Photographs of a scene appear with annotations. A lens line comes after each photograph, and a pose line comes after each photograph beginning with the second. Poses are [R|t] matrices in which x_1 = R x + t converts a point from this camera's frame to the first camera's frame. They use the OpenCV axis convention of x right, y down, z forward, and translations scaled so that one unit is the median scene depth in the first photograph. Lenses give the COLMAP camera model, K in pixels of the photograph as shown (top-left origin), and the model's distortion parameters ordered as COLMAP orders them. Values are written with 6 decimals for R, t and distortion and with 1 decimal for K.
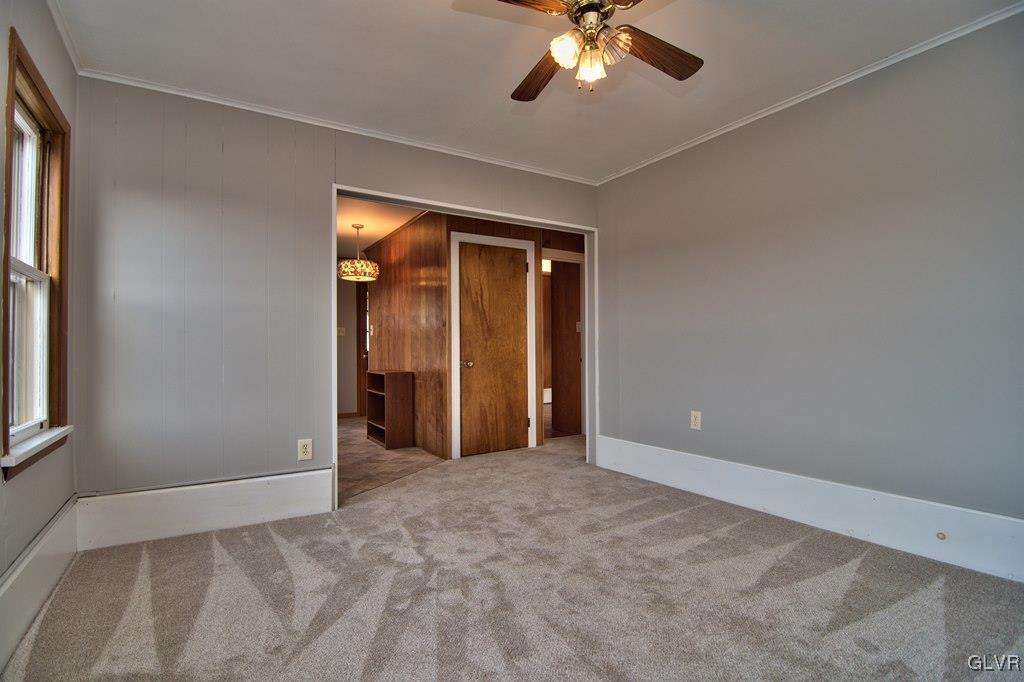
lens RADIAL K [[492.1, 0, 517.1], [0, 492.1, 346.4], [0, 0, 1]] dist [-0.012497, -0.004141]
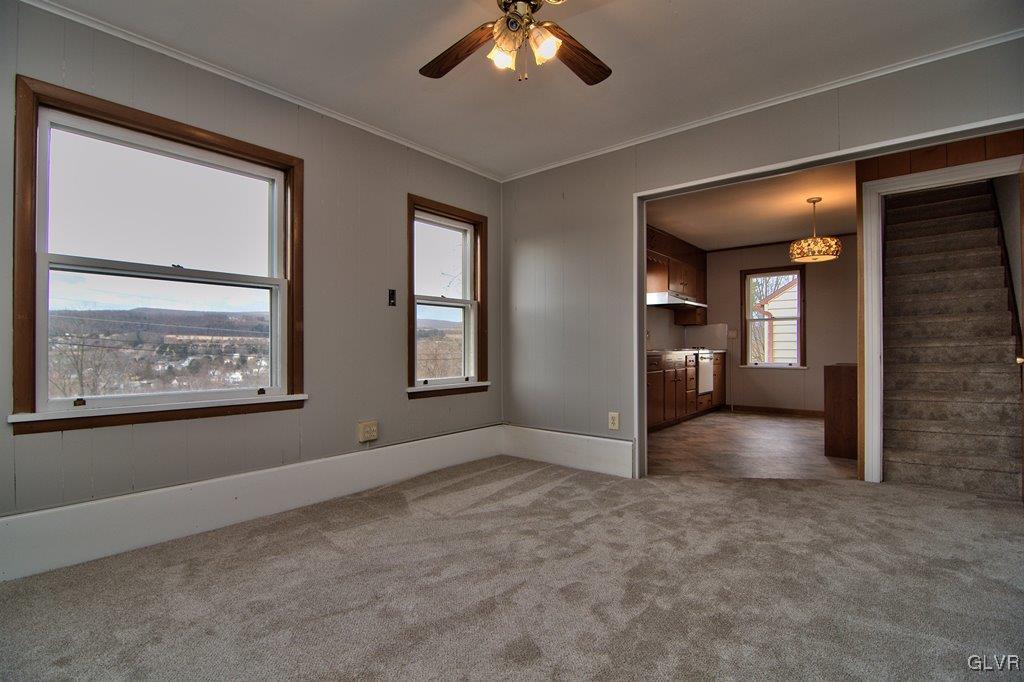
lens RADIAL K [[492.1, 0, 515.5], [0, 492.1, 347.4], [0, 0, 1]] dist [-0.012497, -0.004141]
pose [[0.316978, 0.007385, -0.948404, 0.737552], [0.011136, 0.999872, 0.011508, 0.012314], [0.948368, -0.014209, 0.316855, 0.437574]]
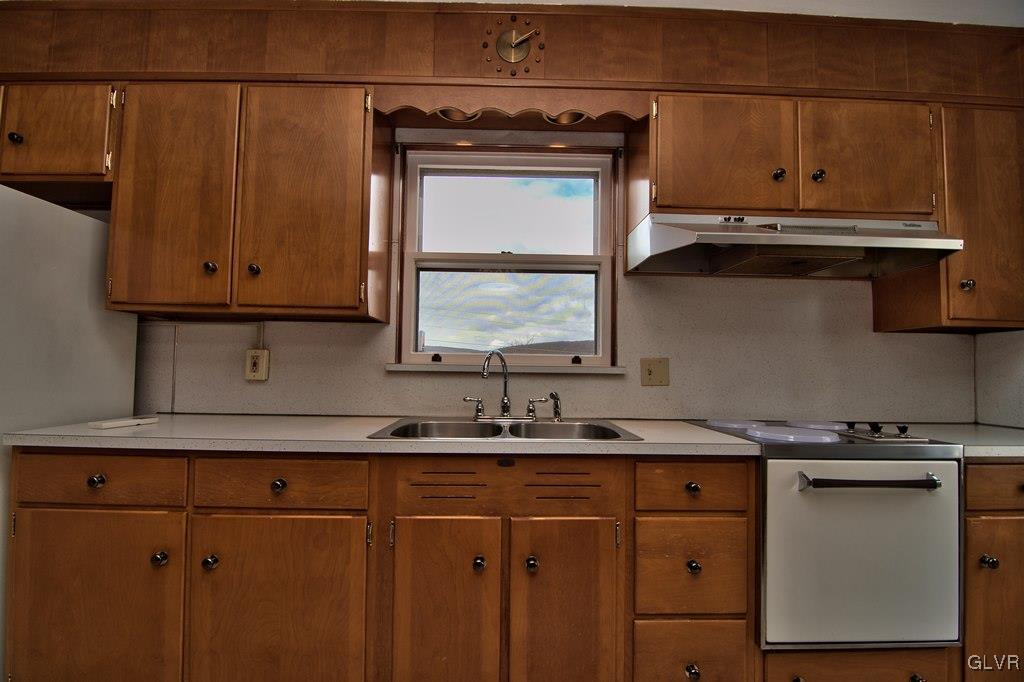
lens RADIAL K [[492.1, 0, 502.5], [0, 492.1, 348.0], [0, 0, 1]] dist [-0.012497, -0.004141]
pose [[-0.524531, -0.034413, -0.850696, -0.693008], [-0.002166, 0.999233, -0.039087, -0.020223], [0.851389, -0.018660, -0.524203, 2.136568]]
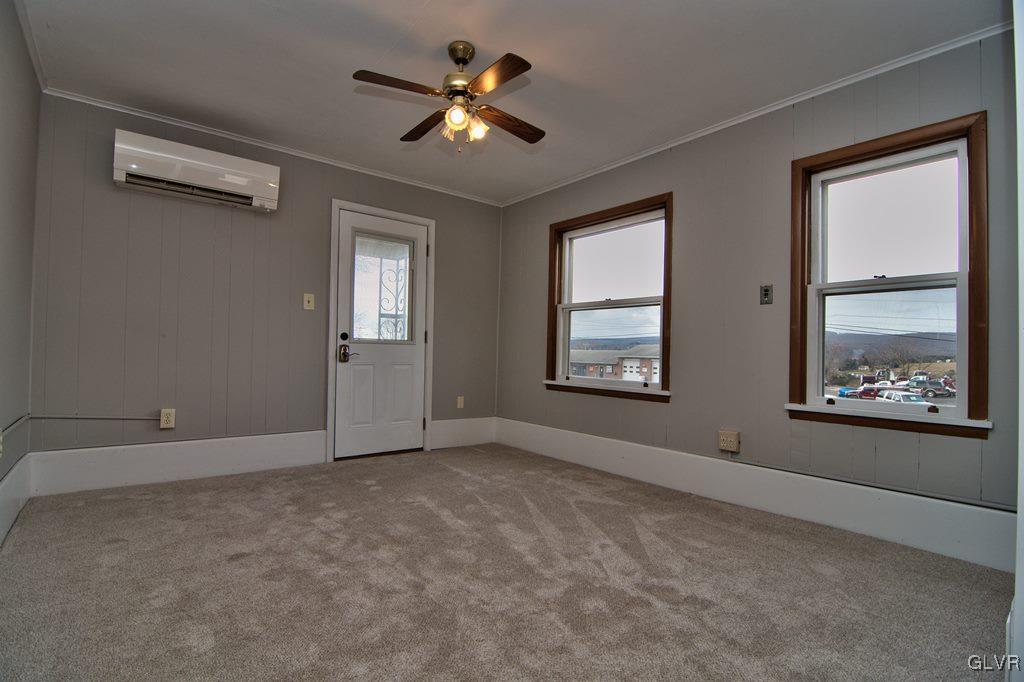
lens RADIAL K [[492.1, 0, 505.4], [0, 492.1, 345.6], [0, 0, 1]] dist [-0.012497, -0.004141]
pose [[-0.993641, -0.009773, -0.112171, 0.099097], [-0.007381, 0.999737, -0.021720, 0.035935], [0.112354, -0.020754, -0.993451, 1.603928]]
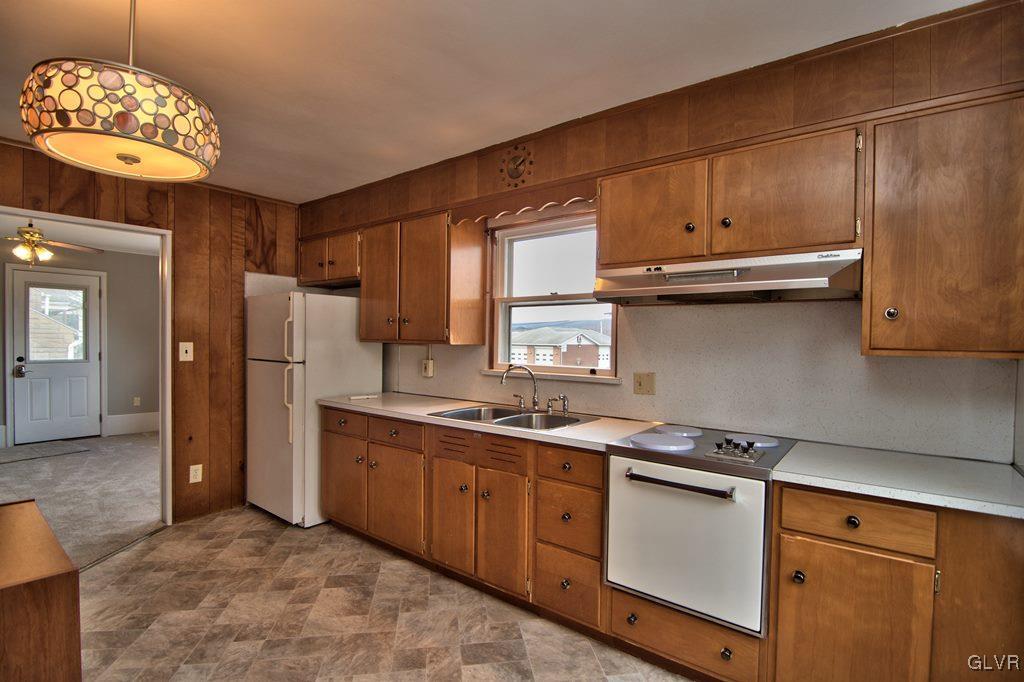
lens RADIAL K [[492.1, 0, 512.6], [0, 492.1, 346.2], [0, 0, 1]] dist [-0.012497, -0.004141]
pose [[-0.942937, 0.007394, -0.332888, -0.912716], [0.003010, 0.999902, 0.013685, -0.103069], [0.332957, 0.011902, -0.942867, 2.780900]]
